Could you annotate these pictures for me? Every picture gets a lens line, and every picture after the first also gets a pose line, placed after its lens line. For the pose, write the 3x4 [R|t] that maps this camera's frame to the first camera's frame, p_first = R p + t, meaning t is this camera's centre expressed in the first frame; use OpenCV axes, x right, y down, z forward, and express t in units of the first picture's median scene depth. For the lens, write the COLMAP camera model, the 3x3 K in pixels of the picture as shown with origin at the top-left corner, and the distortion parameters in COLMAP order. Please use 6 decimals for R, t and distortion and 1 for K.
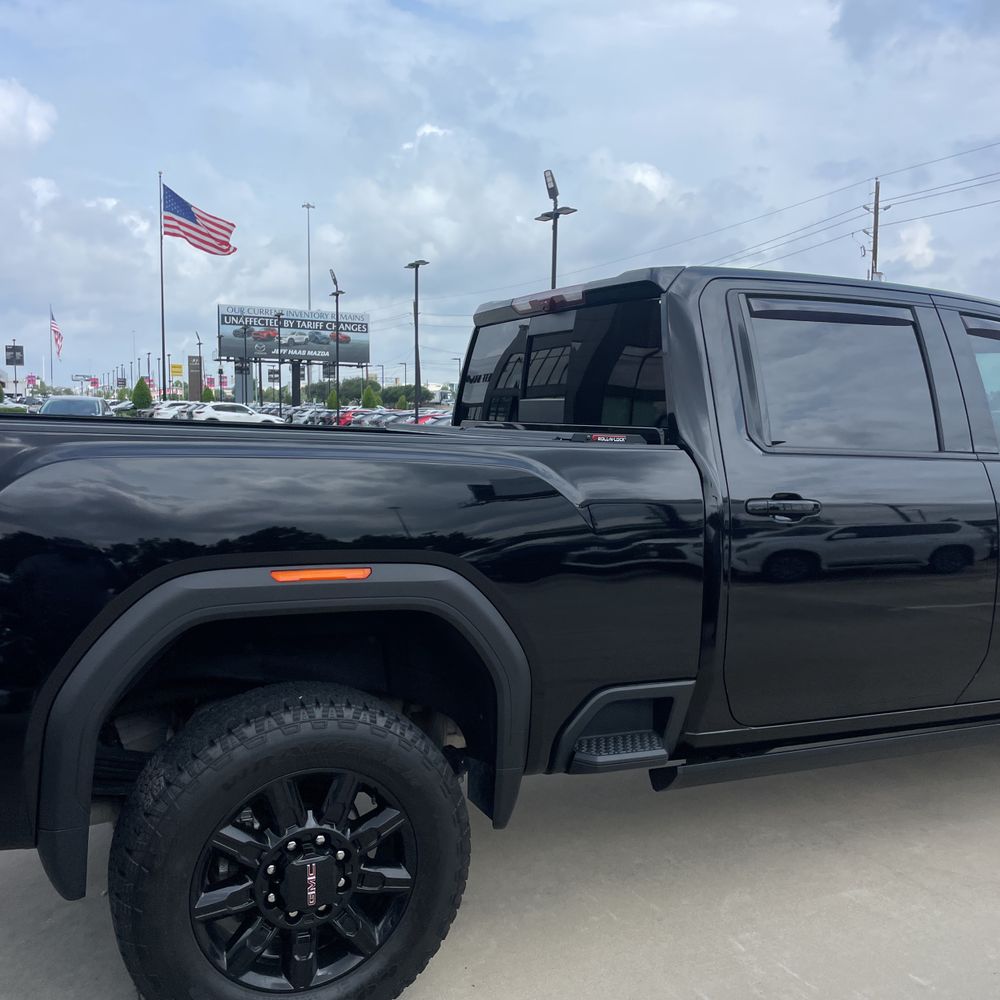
lens RADIAL K [[1008.1, 0, 448.7], [0, 1008.1, 523.9], [0, 0, 1]] dist [0.059133, -0.032735]
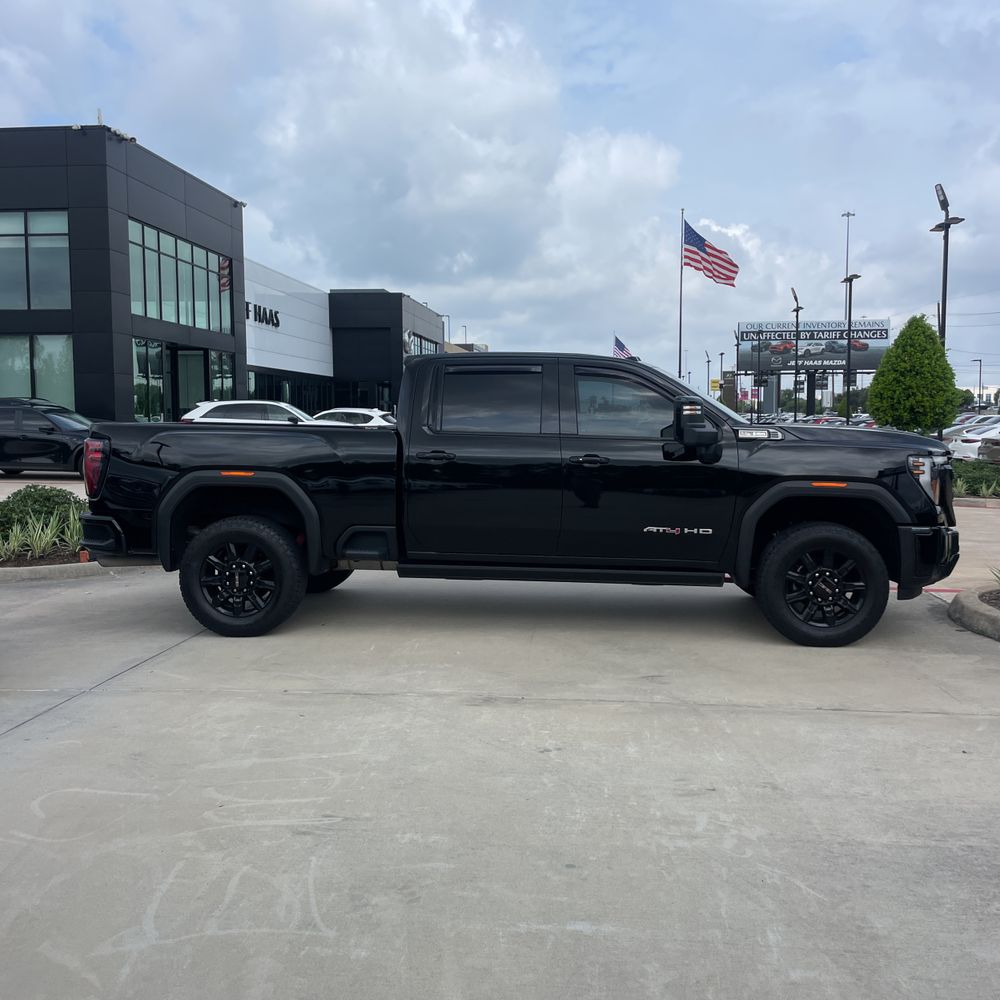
lens RADIAL K [[1009.4, 0, 487.6], [0, 1009.4, 501.4], [0, 0, 1]] dist [0.085131, 0.004981]
pose [[0.865624, 0.016189, -0.500432, 0.232131], [-0.033461, 0.999113, -0.025558, 0.021188], [0.499574, 0.038868, 0.865399, -0.141149]]
